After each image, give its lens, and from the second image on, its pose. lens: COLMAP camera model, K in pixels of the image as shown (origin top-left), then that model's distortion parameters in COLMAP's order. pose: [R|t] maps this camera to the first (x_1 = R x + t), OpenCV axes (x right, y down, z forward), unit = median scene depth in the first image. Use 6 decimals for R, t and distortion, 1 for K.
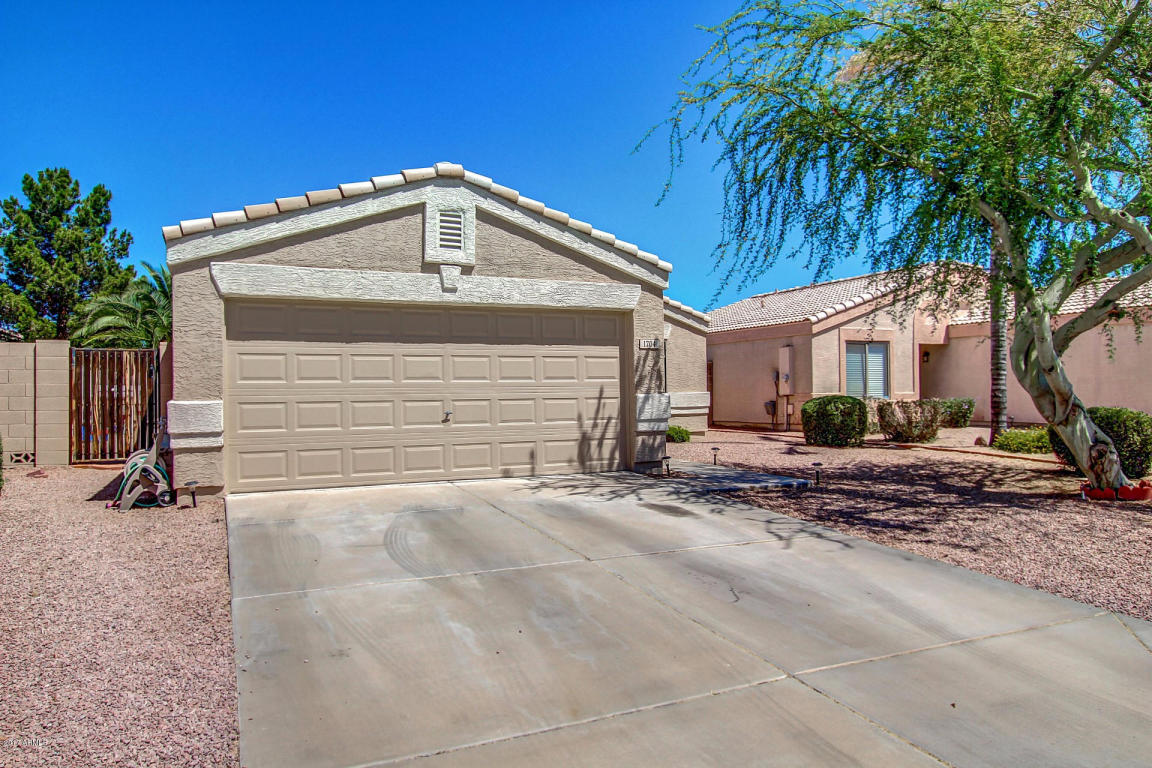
lens RADIAL K [[776.3, 0, 577.4], [0, 776.3, 382.5], [0, 0, 1]] dist [-0.008770, -0.000540]
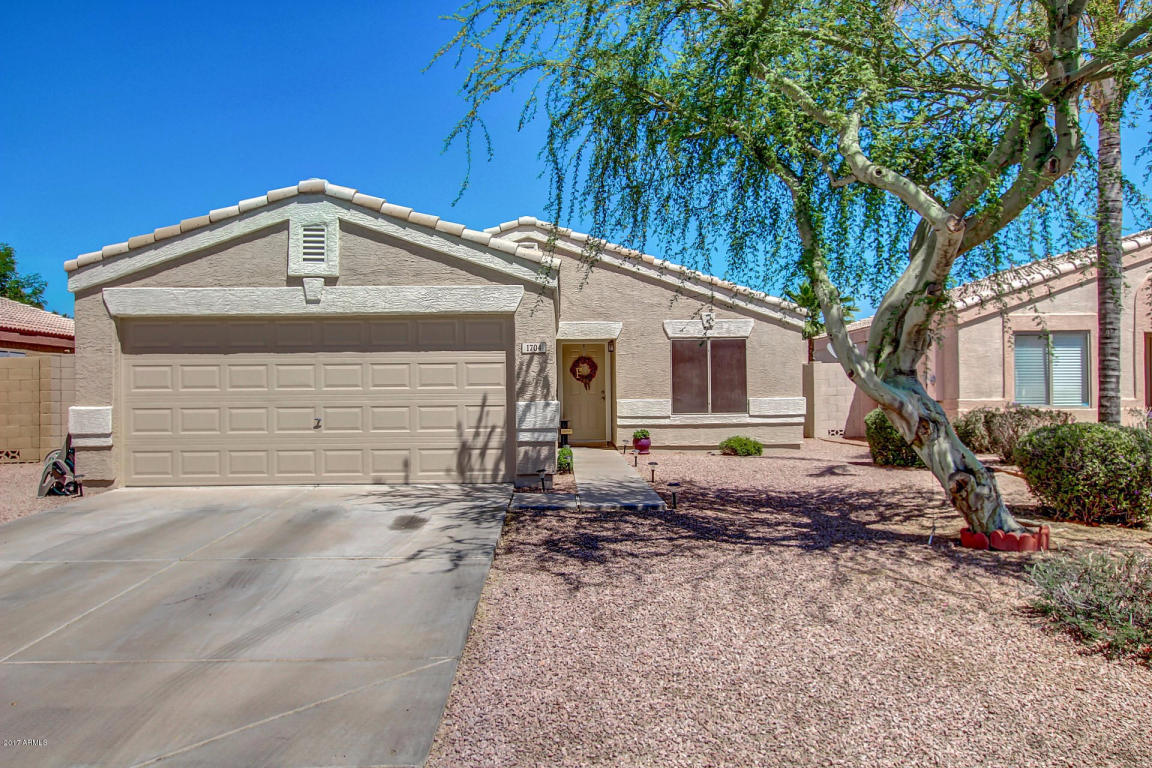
lens RADIAL K [[863.8, 0, 576.9], [0, 863.8, 385.1], [0, 0, 1]] dist [-0.002006, 0.010120]
pose [[0.916545, -0.003180, -0.399918, 0.599393], [0.003847, 0.999992, 0.000865, -0.006419], [0.399912, -0.002332, 0.916551, 0.076766]]
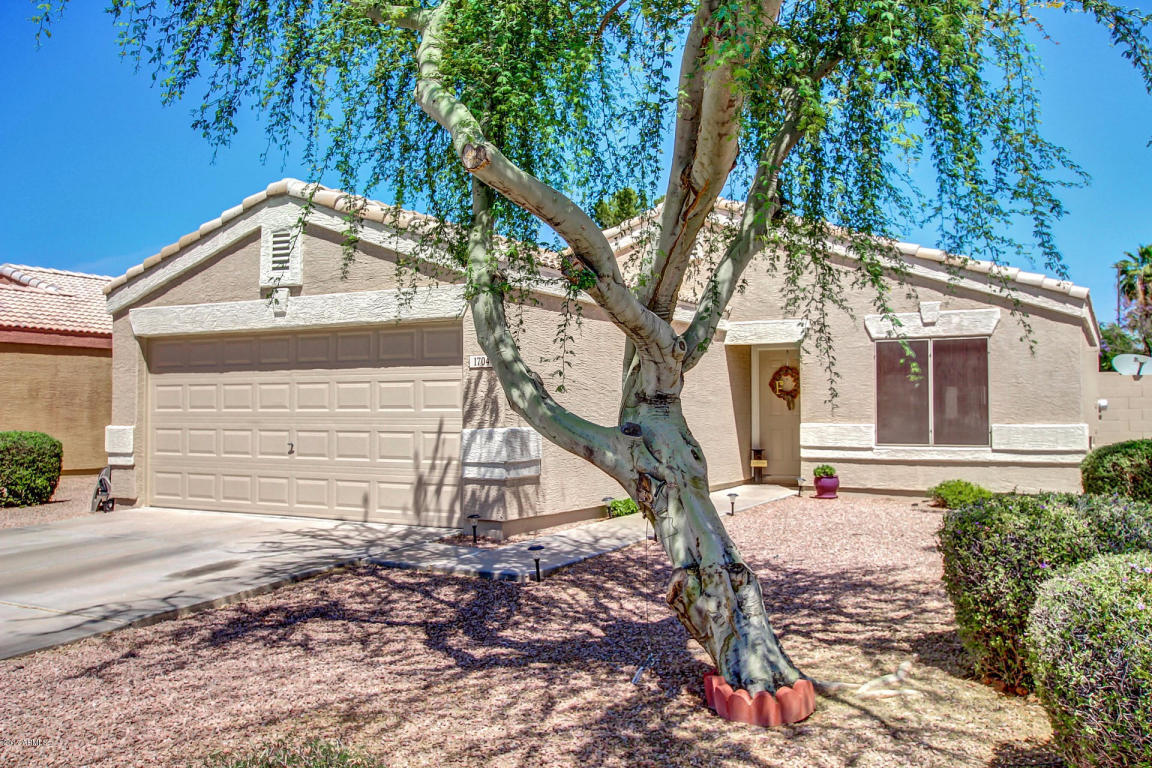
lens RADIAL K [[988.6, 0, 573.7], [0, 988.6, 383.5], [0, 0, 1]] dist [0.005707, 0.001104]
pose [[0.596040, -0.011640, -0.802871, 0.978131], [0.002501, 0.999917, -0.012640, -0.017785], [0.802951, 0.005525, 0.596019, 0.547779]]
